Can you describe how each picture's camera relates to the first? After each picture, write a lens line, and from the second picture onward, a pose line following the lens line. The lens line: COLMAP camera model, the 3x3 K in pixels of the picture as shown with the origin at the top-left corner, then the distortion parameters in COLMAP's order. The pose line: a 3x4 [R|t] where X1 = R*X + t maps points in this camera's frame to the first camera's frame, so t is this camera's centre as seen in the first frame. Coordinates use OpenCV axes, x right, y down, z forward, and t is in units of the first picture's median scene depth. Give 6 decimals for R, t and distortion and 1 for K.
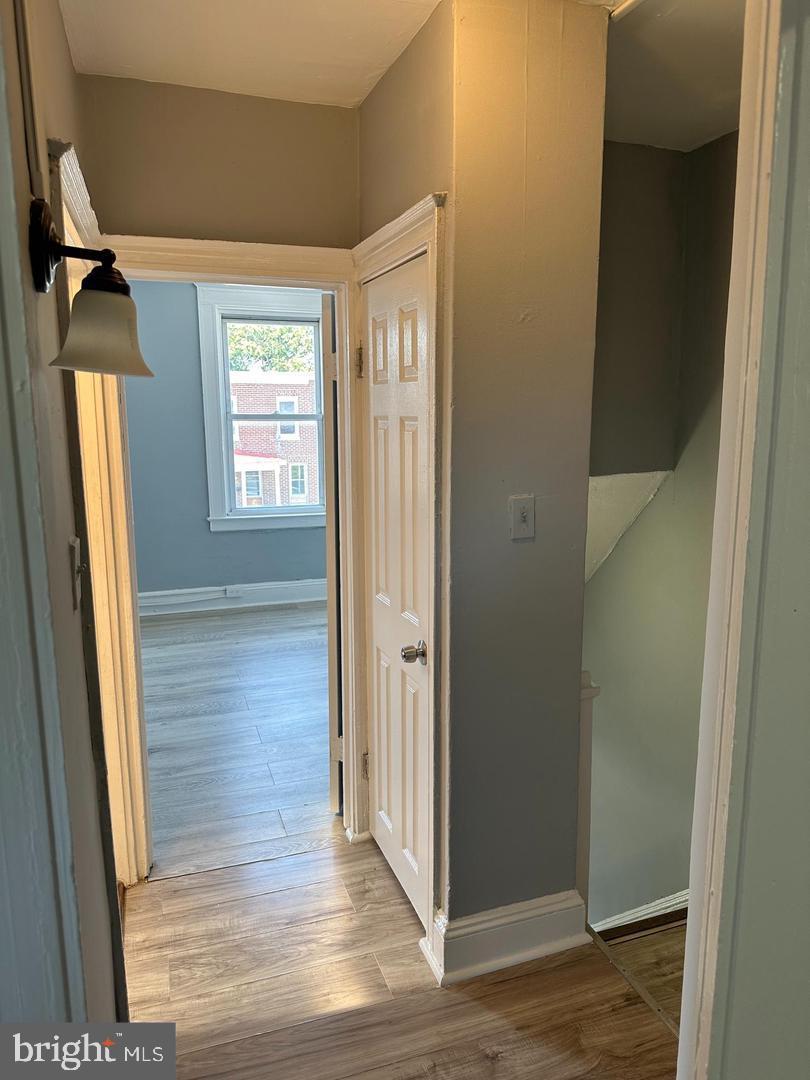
lens RADIAL K [[766.7, 0, 405.0], [0, 766.7, 540.0], [0, 0, 1]] dist [0.128993, -0.251406]
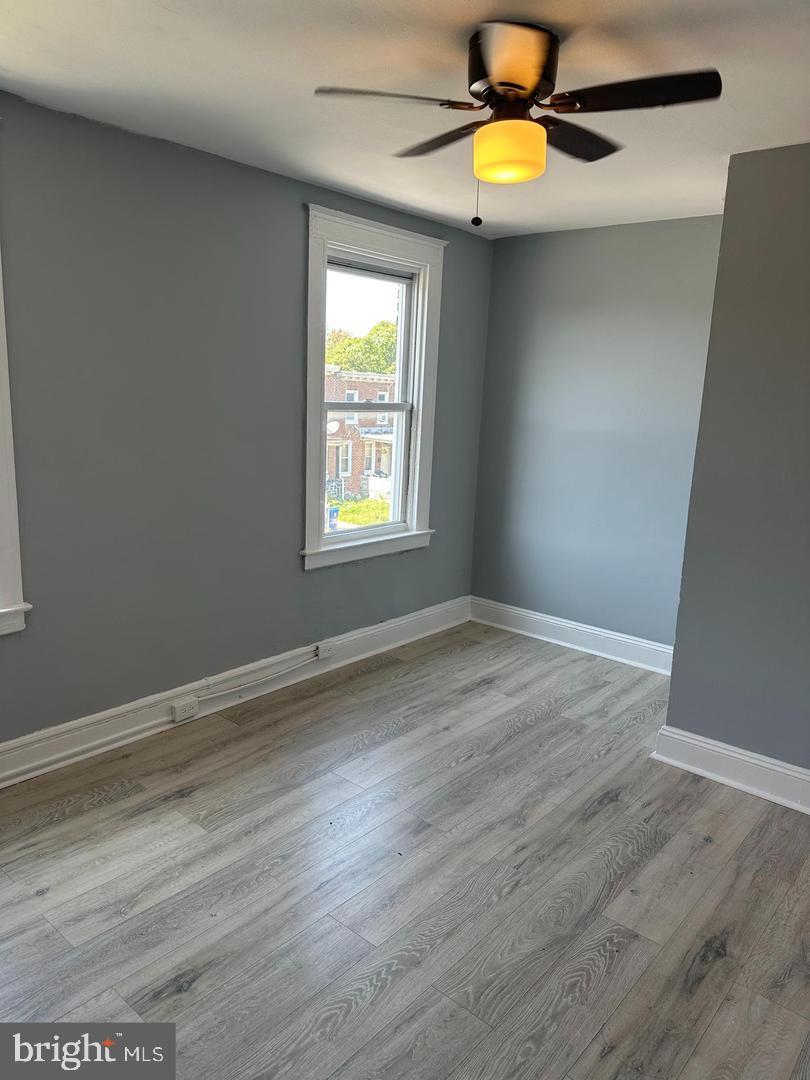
lens RADIAL K [[766.7, 0, 405.0], [0, 766.7, 540.0], [0, 0, 1]] dist [0.128993, -0.251406]
pose [[0.850142, -0.069266, 0.521977, -0.518853], [0.046032, 0.997291, 0.057366, -0.072349], [-0.524537, -0.024742, 0.851028, 0.347117]]
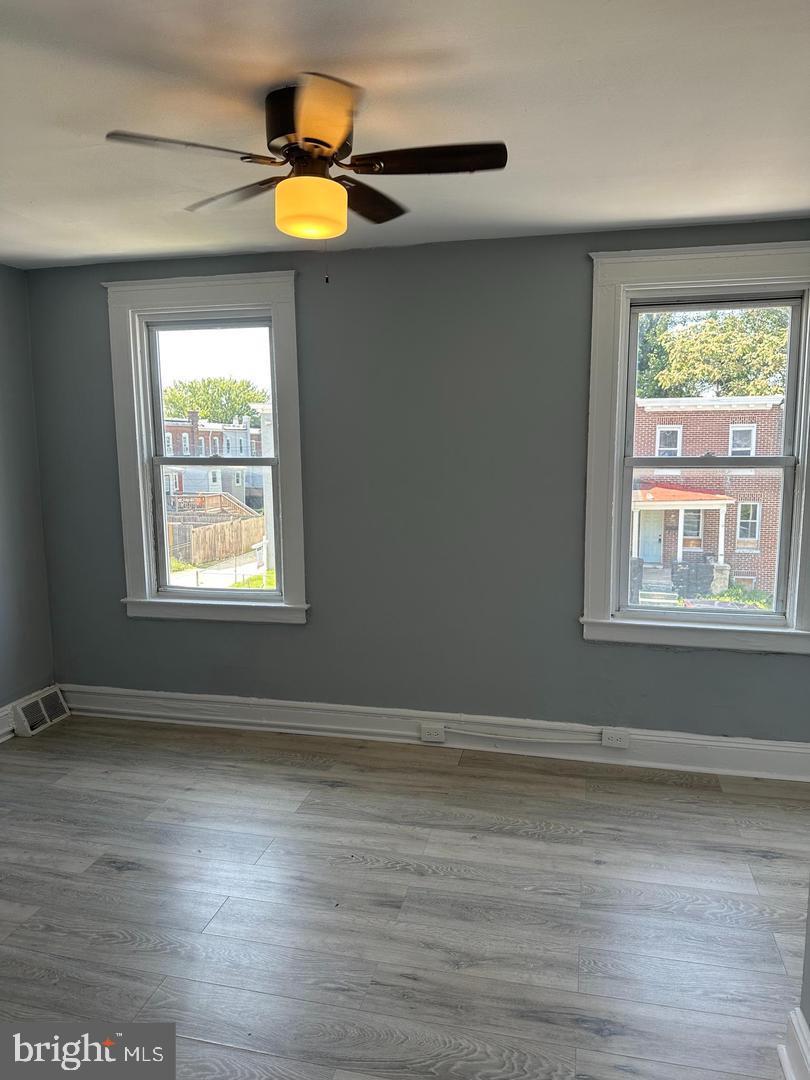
lens RADIAL K [[766.7, 0, 405.0], [0, 766.7, 540.0], [0, 0, 1]] dist [0.128993, -0.251406]
pose [[0.848969, 0.068362, -0.524002, -0.045718], [-0.087500, 0.996095, -0.011811, -0.070206], [0.521148, 0.055877, 0.851635, 0.358871]]
